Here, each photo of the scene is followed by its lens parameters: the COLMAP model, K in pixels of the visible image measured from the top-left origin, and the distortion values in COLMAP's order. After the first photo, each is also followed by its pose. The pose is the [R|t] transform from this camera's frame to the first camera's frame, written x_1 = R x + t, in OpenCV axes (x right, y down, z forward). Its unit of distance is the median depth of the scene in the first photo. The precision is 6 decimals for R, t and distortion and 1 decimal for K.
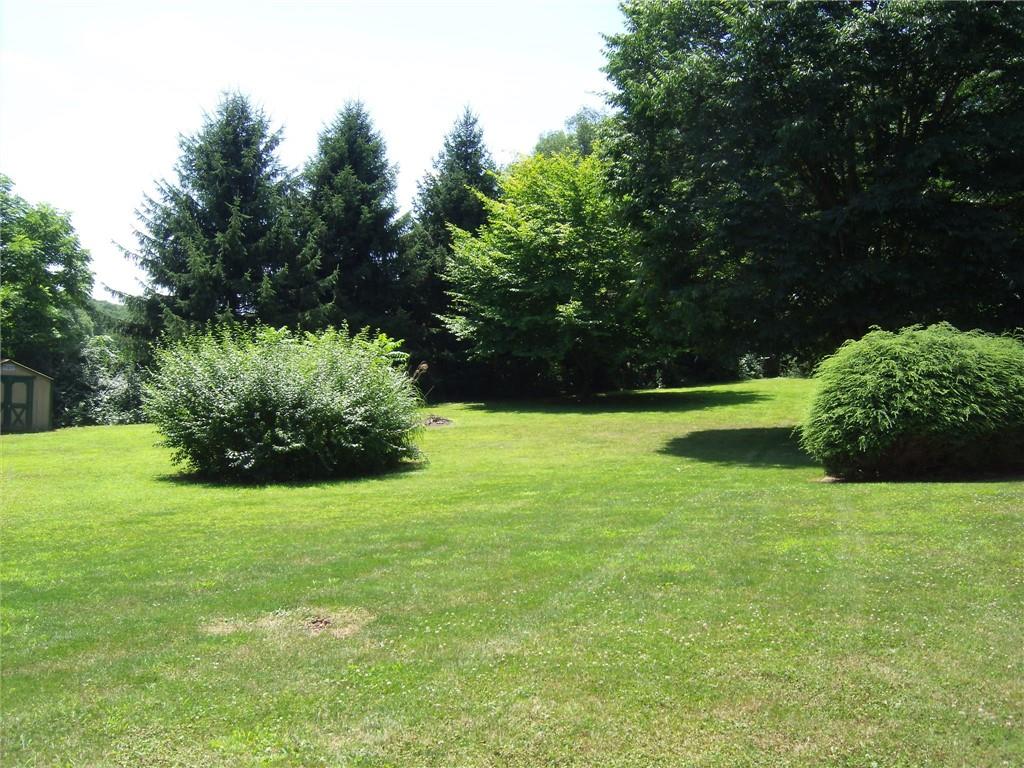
lens RADIAL K [[1060.2, 0, 514.5], [0, 1060.2, 383.1], [0, 0, 1]] dist [-0.095312, 0.000000]
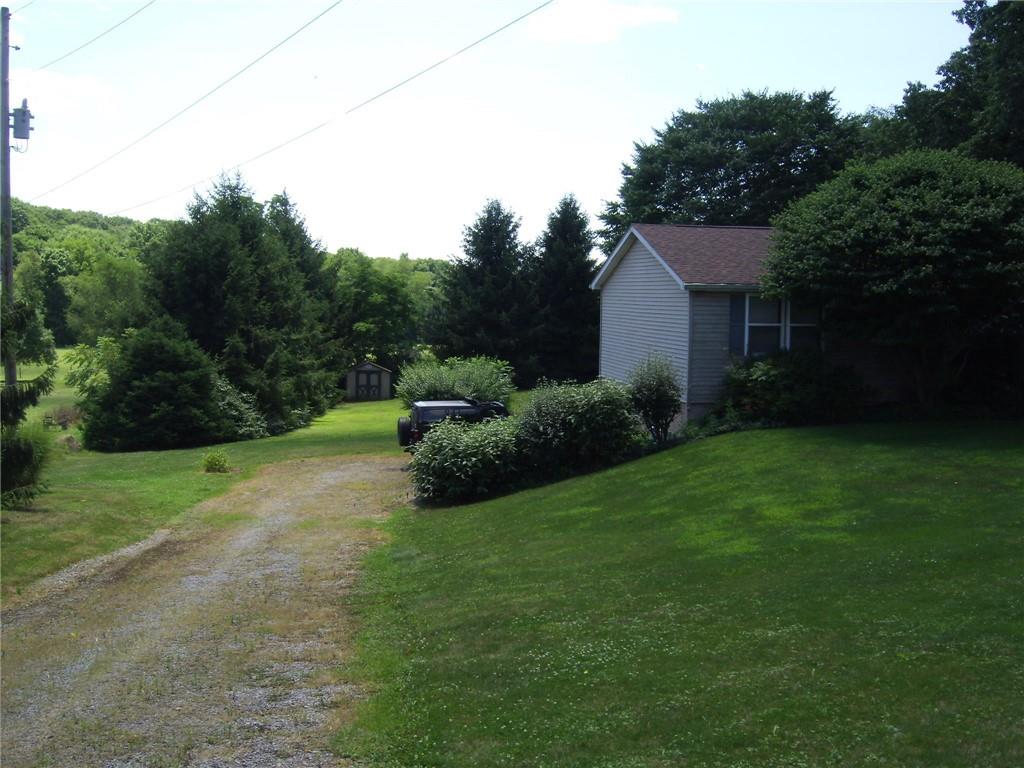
lens RADIAL K [[1060.2, 0, 514.1], [0, 1060.2, 380.2], [0, 0, 1]] dist [-0.095312, 0.000000]
pose [[0.926627, -0.004446, -0.375956, 0.413185], [0.018741, 0.999233, 0.034374, -0.043242], [0.375515, -0.038898, 0.926000, -0.592669]]
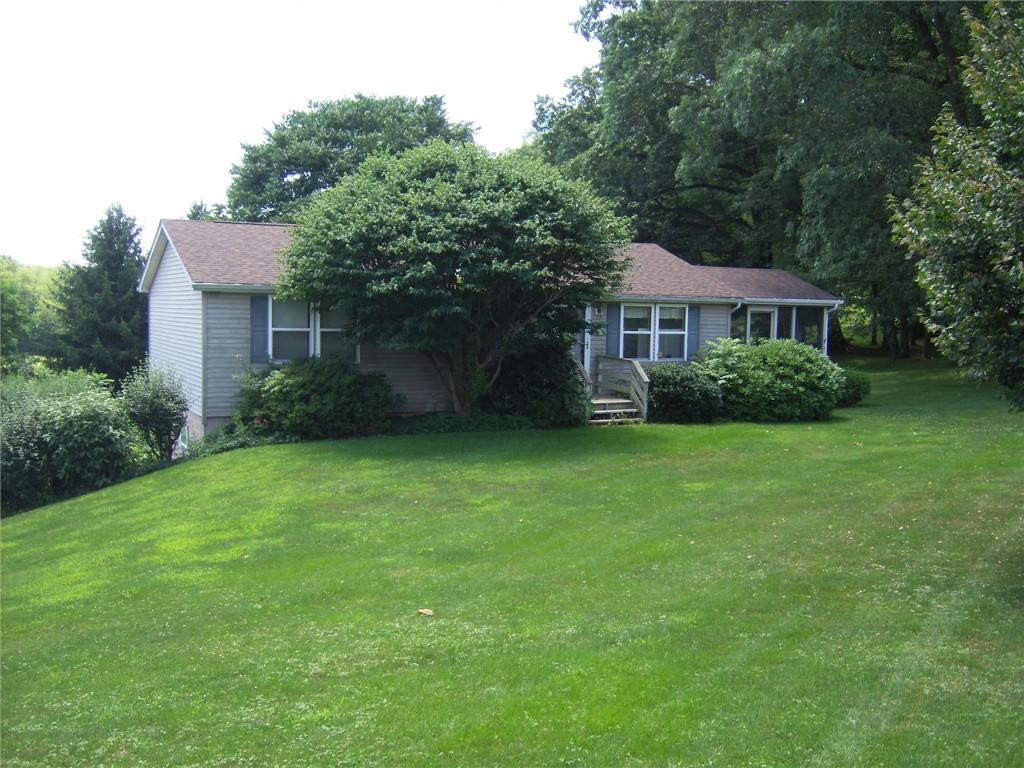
lens RADIAL K [[1060.2, 0, 511.2], [0, 1060.2, 390.3], [0, 0, 1]] dist [-0.095312, 0.000000]
pose [[0.994795, -0.015741, -0.100677, 0.487281], [0.019565, 0.999119, 0.037115, -0.038174], [0.100004, -0.038891, 0.994227, -0.517967]]
